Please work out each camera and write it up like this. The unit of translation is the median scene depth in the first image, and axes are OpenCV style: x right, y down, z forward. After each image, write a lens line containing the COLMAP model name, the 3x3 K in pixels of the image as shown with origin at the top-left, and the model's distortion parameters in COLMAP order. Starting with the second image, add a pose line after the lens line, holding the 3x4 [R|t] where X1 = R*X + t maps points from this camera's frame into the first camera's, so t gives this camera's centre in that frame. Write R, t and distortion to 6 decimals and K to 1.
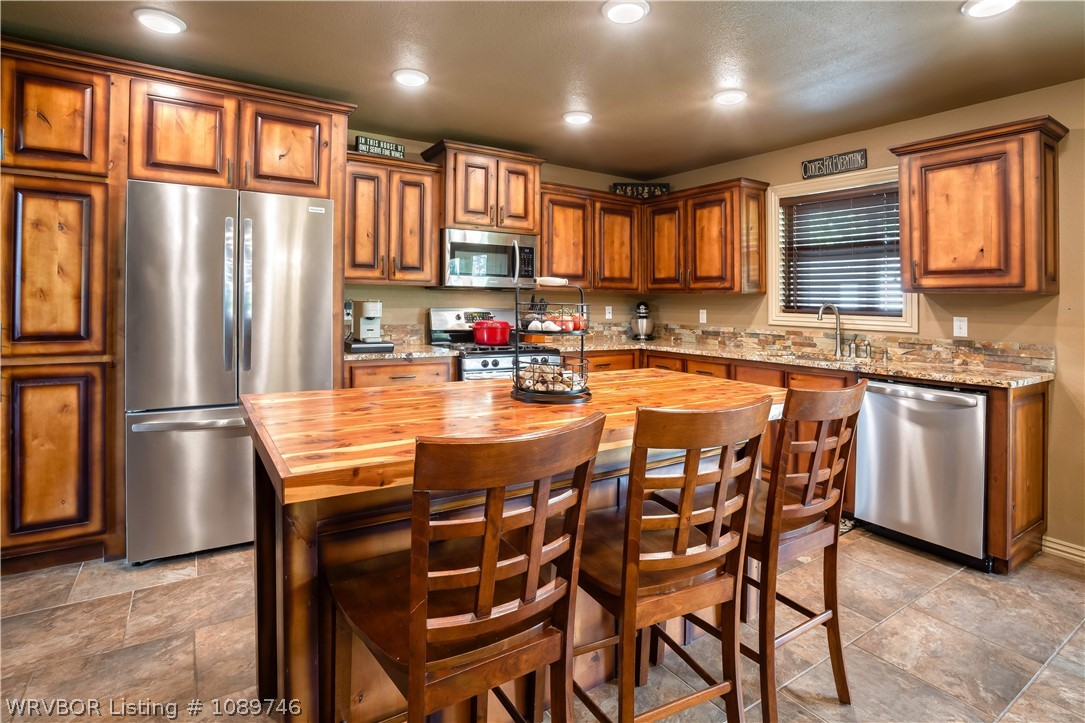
lens RADIAL K [[554.4, 0, 548.6], [0, 554.4, 291.6], [0, 0, 1]] dist [-0.036865, 0.002298]
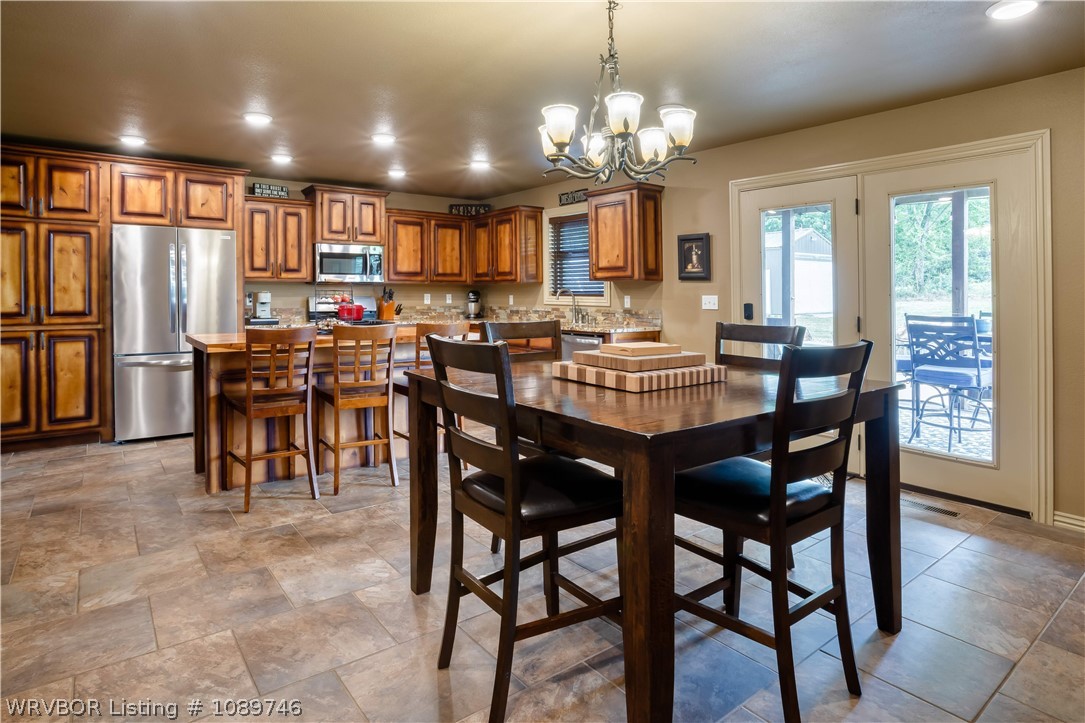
lens RADIAL K [[587.4, 0, 523.0], [0, 587.4, 284.9], [0, 0, 1]] dist [-0.016562, -0.001302]
pose [[0.998849, -0.015335, 0.045458, 0.330060], [0.015266, 0.999882, 0.001860, 0.005540], [-0.045481, -0.001164, 0.998965, -0.672952]]
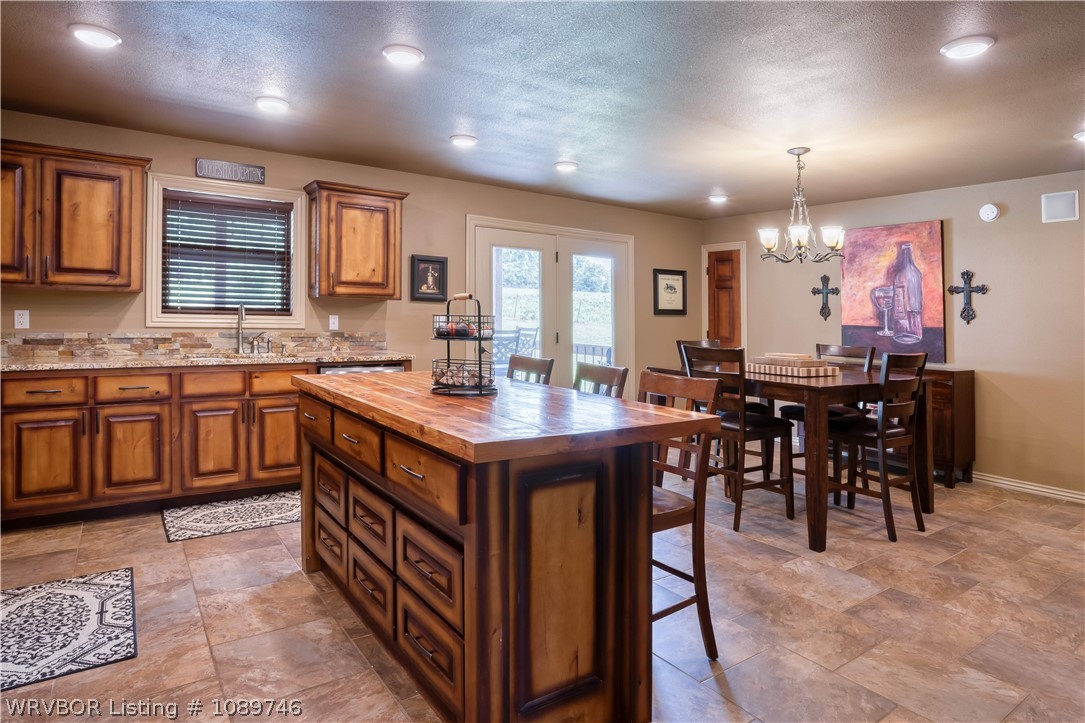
lens RADIAL K [[628.8, 0, 520.3], [0, 628.8, 279.7], [0, 0, 1]] dist [-0.036238, 0.001660]
pose [[-0.005615, 0.033188, 0.999433, -0.724160], [-0.037035, 0.998757, -0.033374, -0.006254], [-0.999298, -0.037201, -0.004379, 0.483906]]
